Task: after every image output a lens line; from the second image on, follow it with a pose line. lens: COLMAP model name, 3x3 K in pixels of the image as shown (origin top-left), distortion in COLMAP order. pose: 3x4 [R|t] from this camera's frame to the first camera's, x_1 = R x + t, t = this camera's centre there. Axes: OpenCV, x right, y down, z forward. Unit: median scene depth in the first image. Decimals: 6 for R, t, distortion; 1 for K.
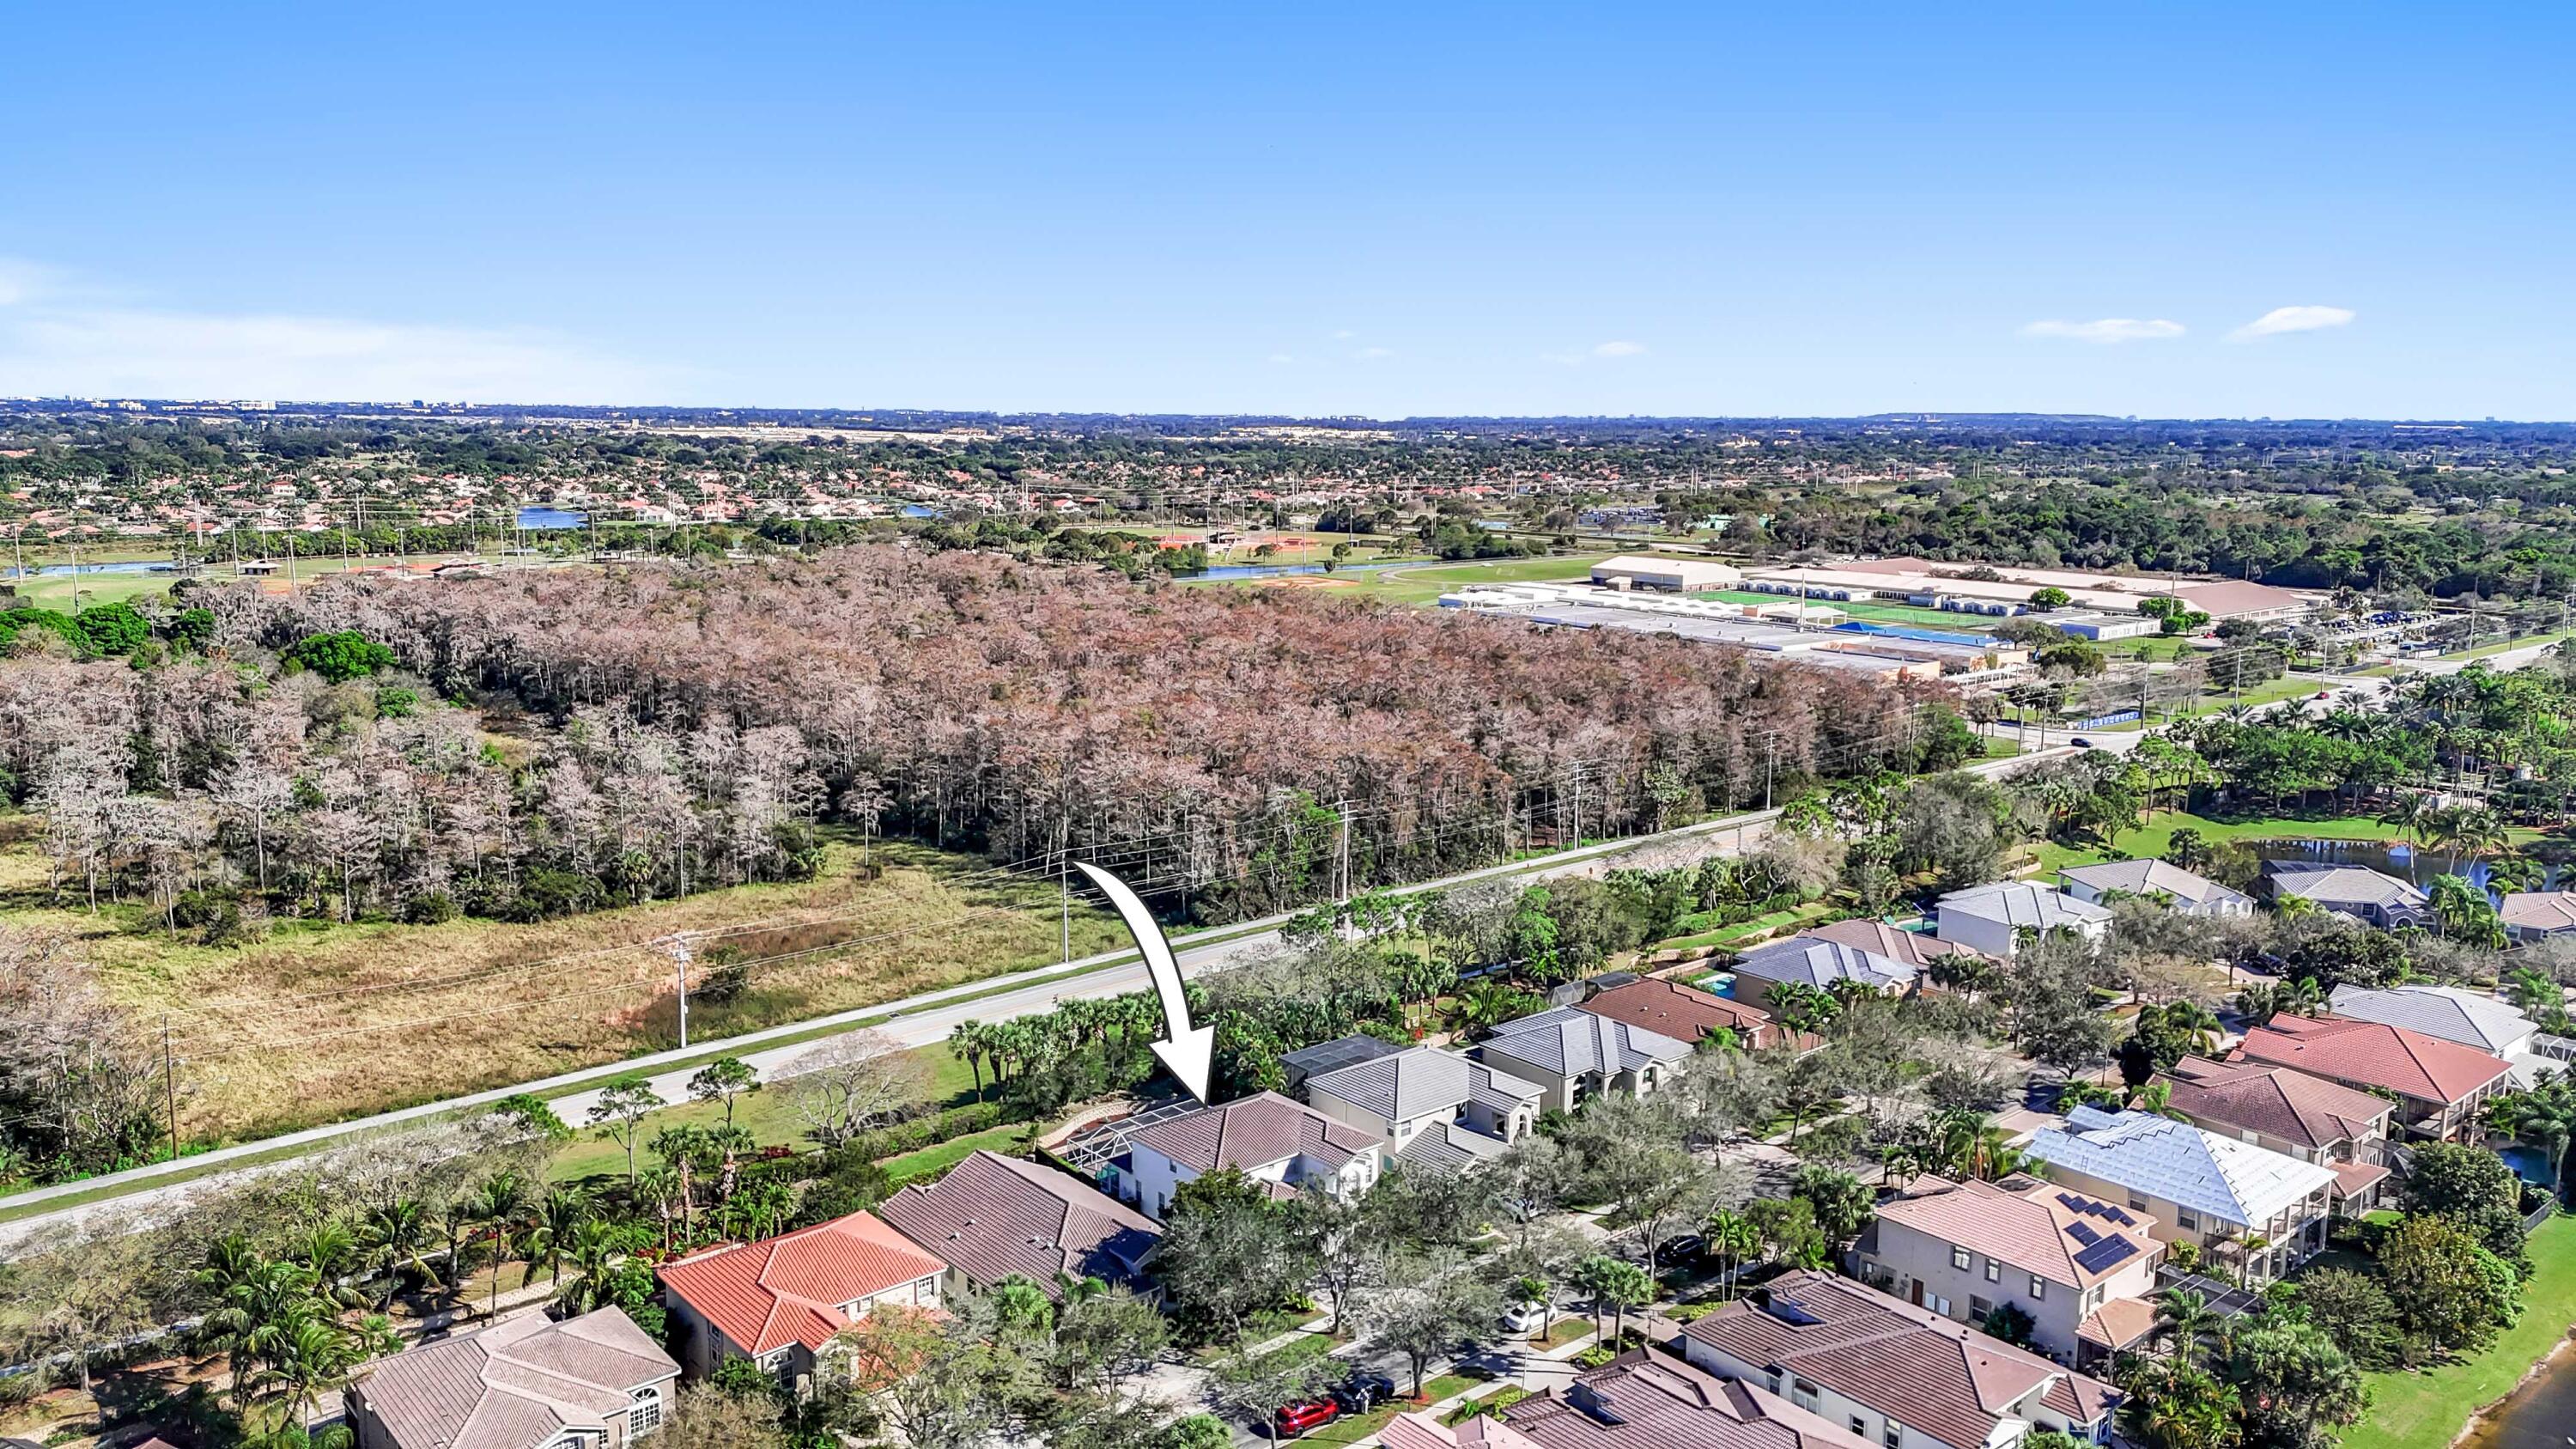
lens RADIAL K [[1862.0, 0, 1283.1], [0, 1862.0, 708.9], [0, 0, 1]] dist [0.038159, -0.002301]
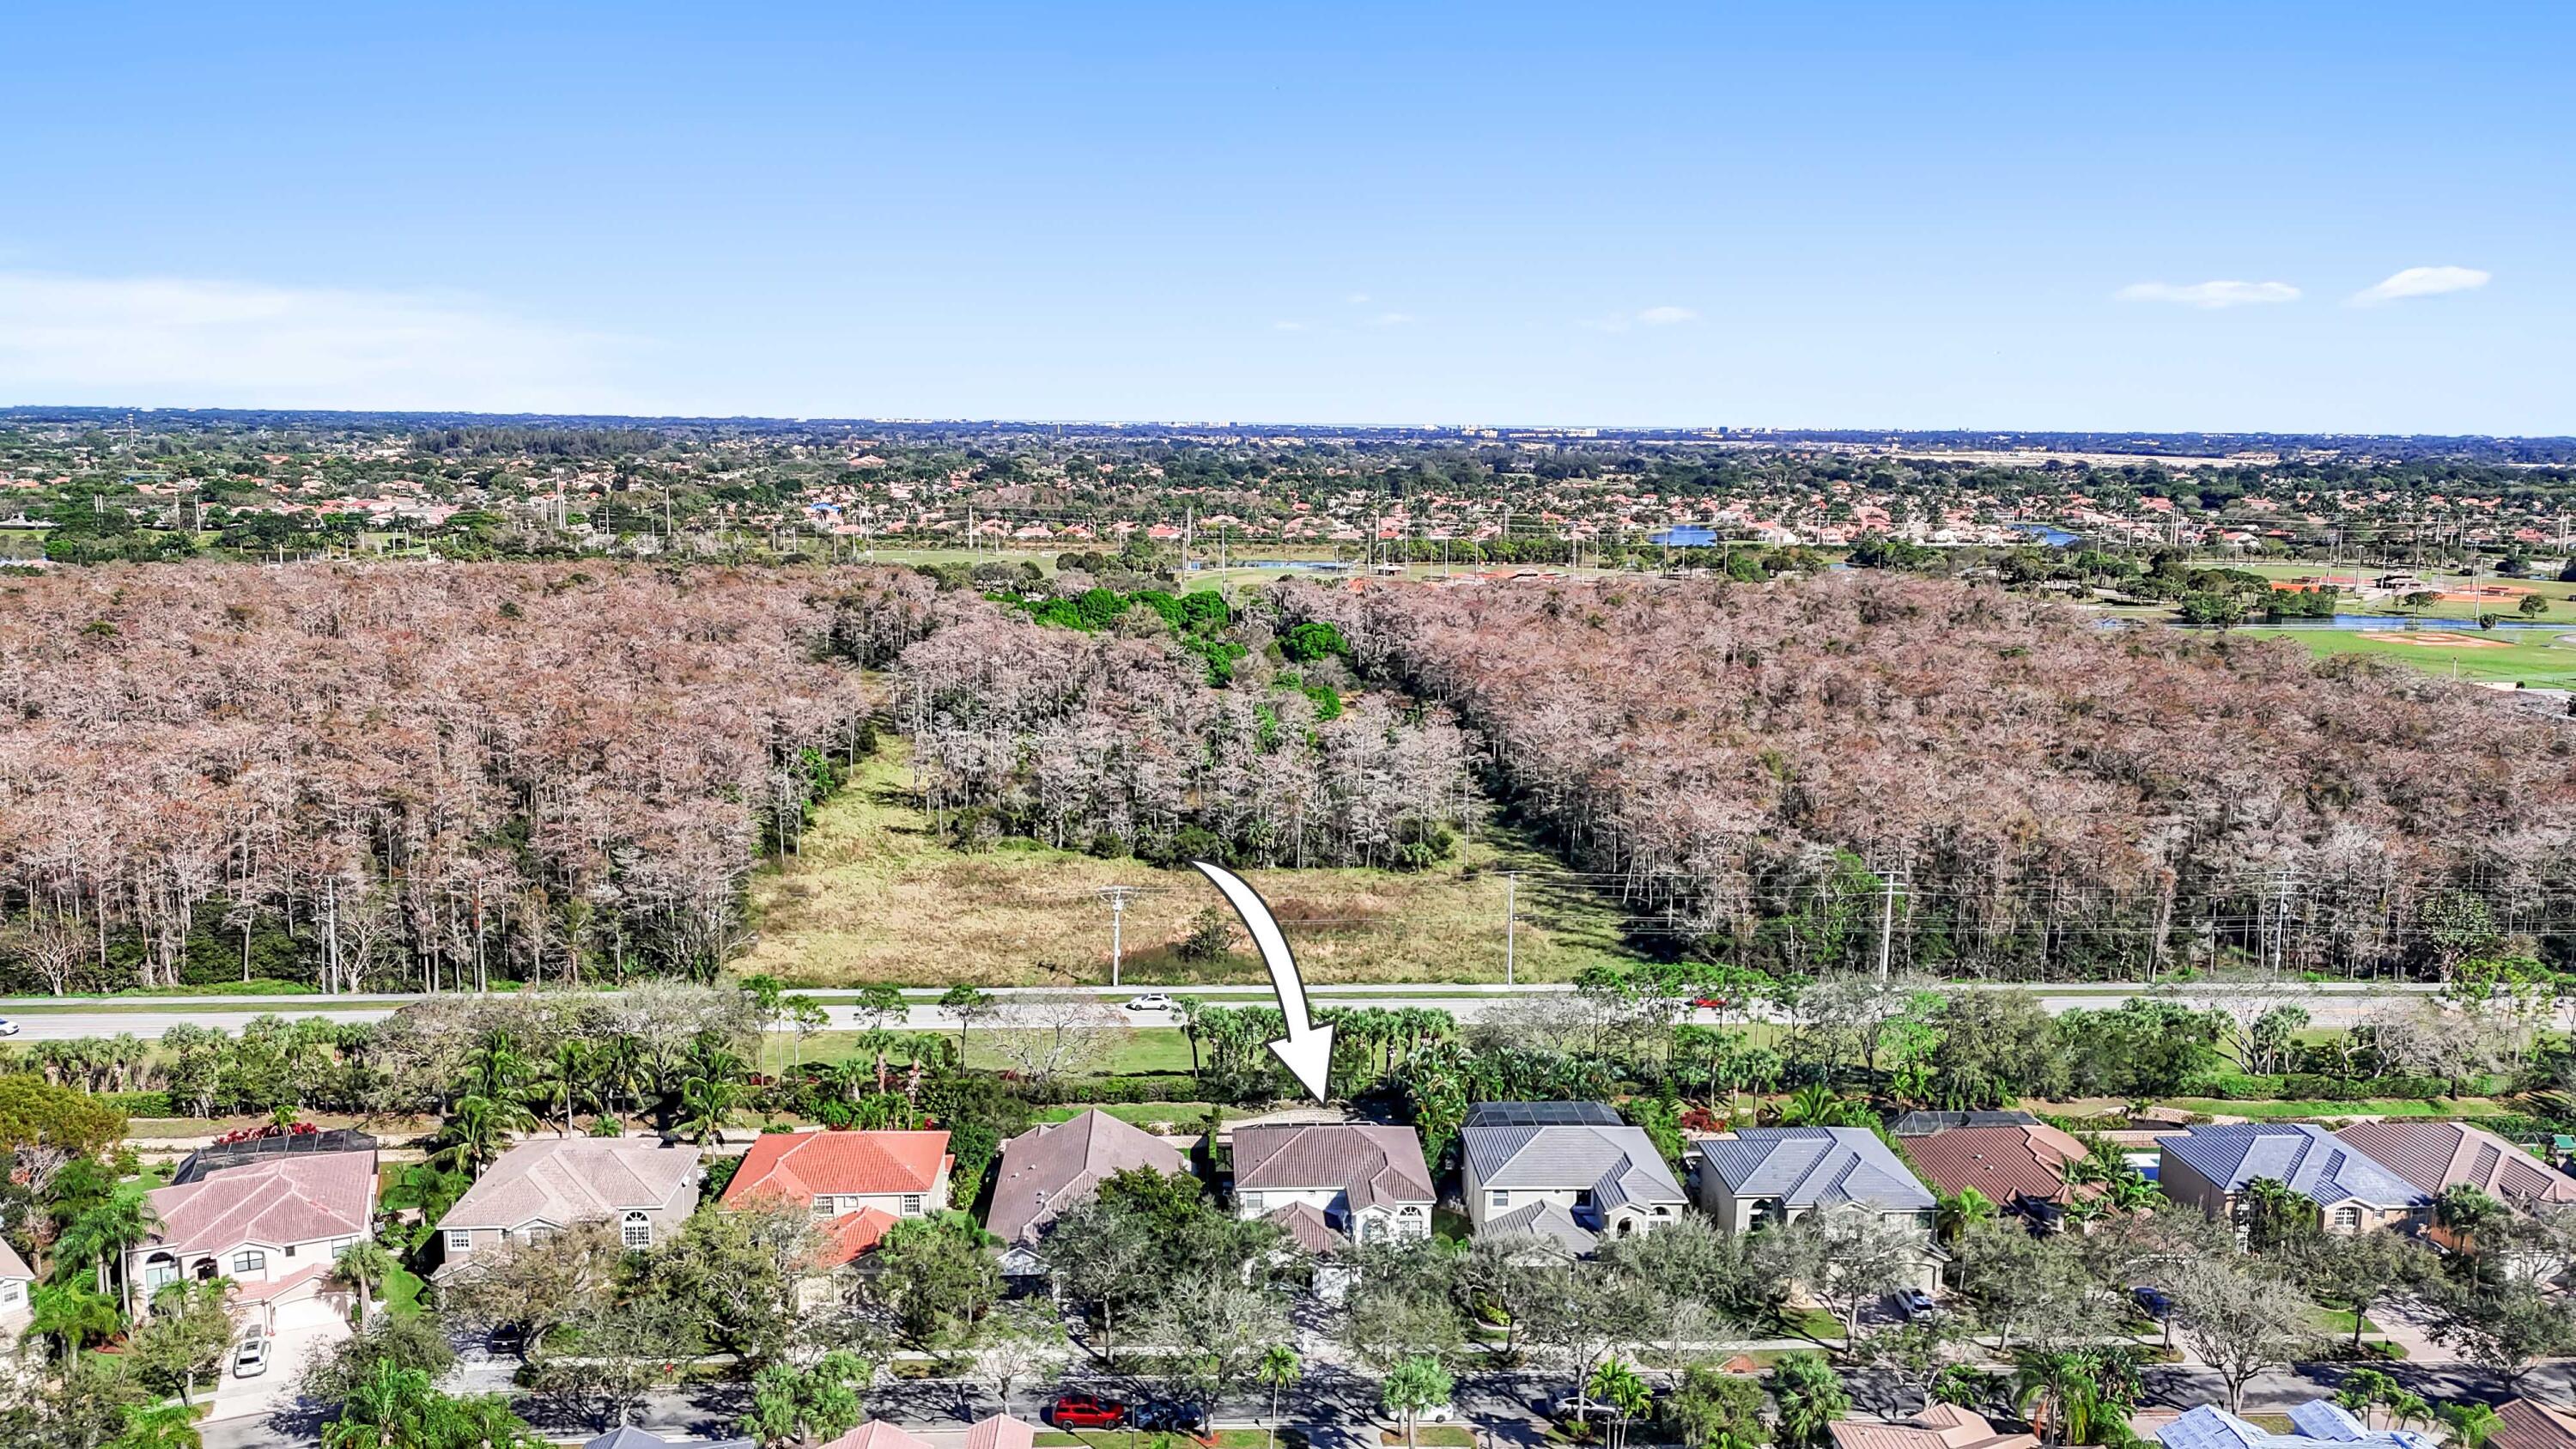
lens RADIAL K [[1862.0, 0, 1283.3], [0, 1862.0, 740.2], [0, 0, 1]] dist [0.038159, -0.002301]
pose [[0.783377, 0.101099, -0.613269, 0.322321], [-0.099163, 0.994374, 0.037257, -0.014726], [0.613586, 0.031627, 0.788995, 0.121331]]
